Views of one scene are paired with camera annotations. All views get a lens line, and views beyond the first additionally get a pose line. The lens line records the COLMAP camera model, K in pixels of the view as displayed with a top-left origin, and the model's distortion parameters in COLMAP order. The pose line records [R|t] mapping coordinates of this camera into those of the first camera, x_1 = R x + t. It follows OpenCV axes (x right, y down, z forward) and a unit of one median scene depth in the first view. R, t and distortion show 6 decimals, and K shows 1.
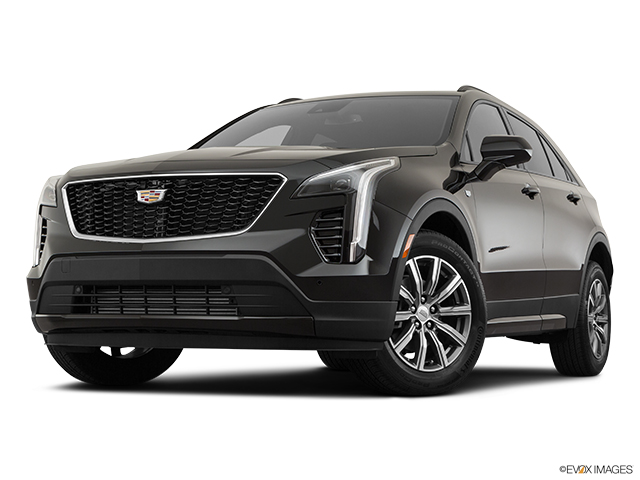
lens RADIAL K [[1207.2, 0, 317.8], [0, 1207.2, 239.4], [0, 0, 1]] dist [-0.060937, 0.000000]
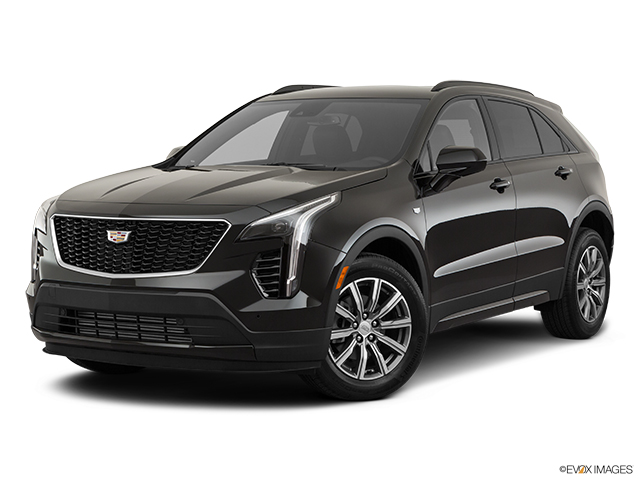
lens RADIAL K [[1311.4, 0, 319.7], [0, 1311.4, 239.2], [0, 0, 1]] dist [-0.055989, 0.000000]
pose [[0.995200, -0.003417, -0.097806, 0.166621], [0.015251, 0.992595, 0.120508, -0.171410], [0.096670, -0.121421, 0.987883, -0.210228]]
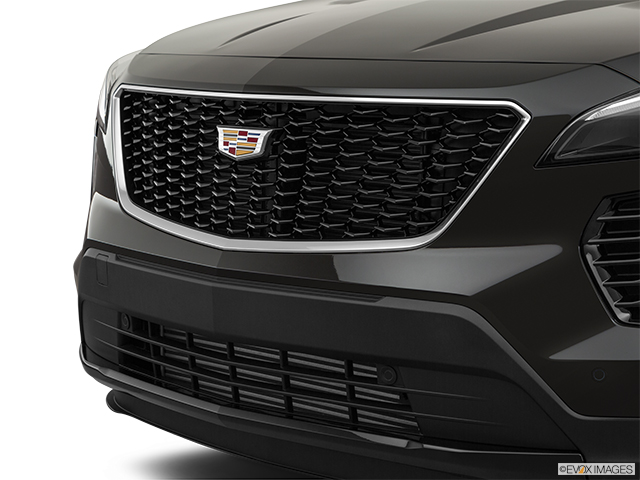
lens RADIAL K [[1618.6, 0, 320.0], [0, 1618.6, 238.4], [0, 0, 1]] dist [-0.070896, 0.000000]
pose [[0.943471, 0.034012, -0.329705, 0.083687], [0.026921, 0.983572, 0.178500, -0.101347], [0.330360, -0.177286, 0.927056, 0.419198]]
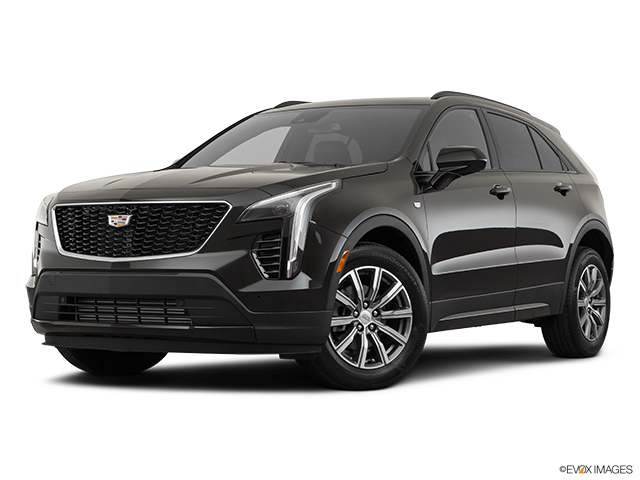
lens RADIAL K [[1311.4, 0, 320.9], [0, 1311.4, 243.7], [0, 0, 1]] dist [-0.055989, 0.000000]
pose [[0.995357, -0.009056, -0.095822, 0.164793], [0.014142, 0.998519, 0.052536, -0.072806], [0.095205, -0.053647, 0.994011, -0.220668]]
